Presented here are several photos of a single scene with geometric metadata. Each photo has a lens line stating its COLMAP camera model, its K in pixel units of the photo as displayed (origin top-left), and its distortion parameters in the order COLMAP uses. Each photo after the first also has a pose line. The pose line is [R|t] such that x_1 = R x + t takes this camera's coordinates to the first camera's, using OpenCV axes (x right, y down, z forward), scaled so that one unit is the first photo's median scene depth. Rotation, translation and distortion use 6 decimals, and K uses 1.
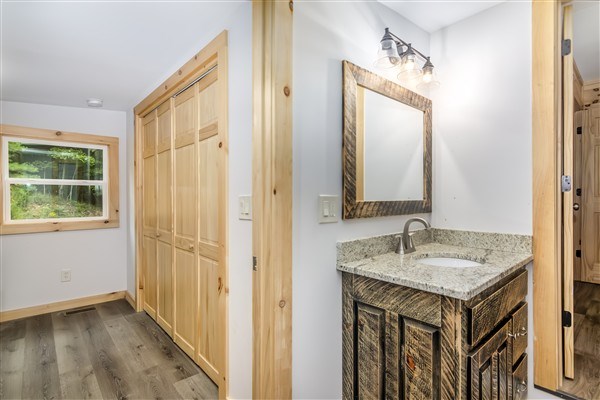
lens RADIAL K [[295.5, 0, 302.7], [0, 295.5, 199.5], [0, 0, 1]] dist [-0.003779, 0.003196]
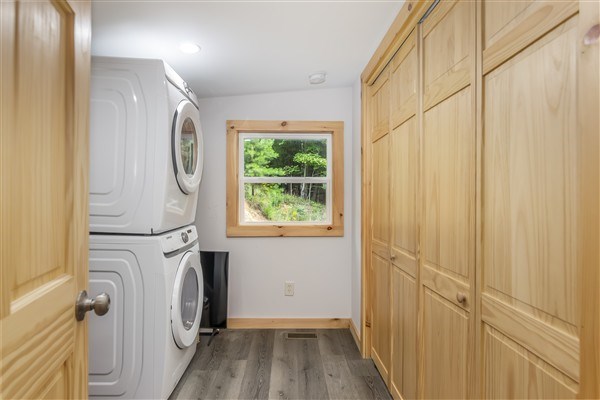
lens RADIAL K [[295.5, 0, 301.0], [0, 295.5, 197.7], [0, 0, 1]] dist [-0.003779, 0.003196]
pose [[0.749505, 0.001258, -0.661998, -0.191117], [-0.008076, 0.999941, -0.007242, -0.000208], [0.661950, 0.010774, 0.749471, 0.343766]]
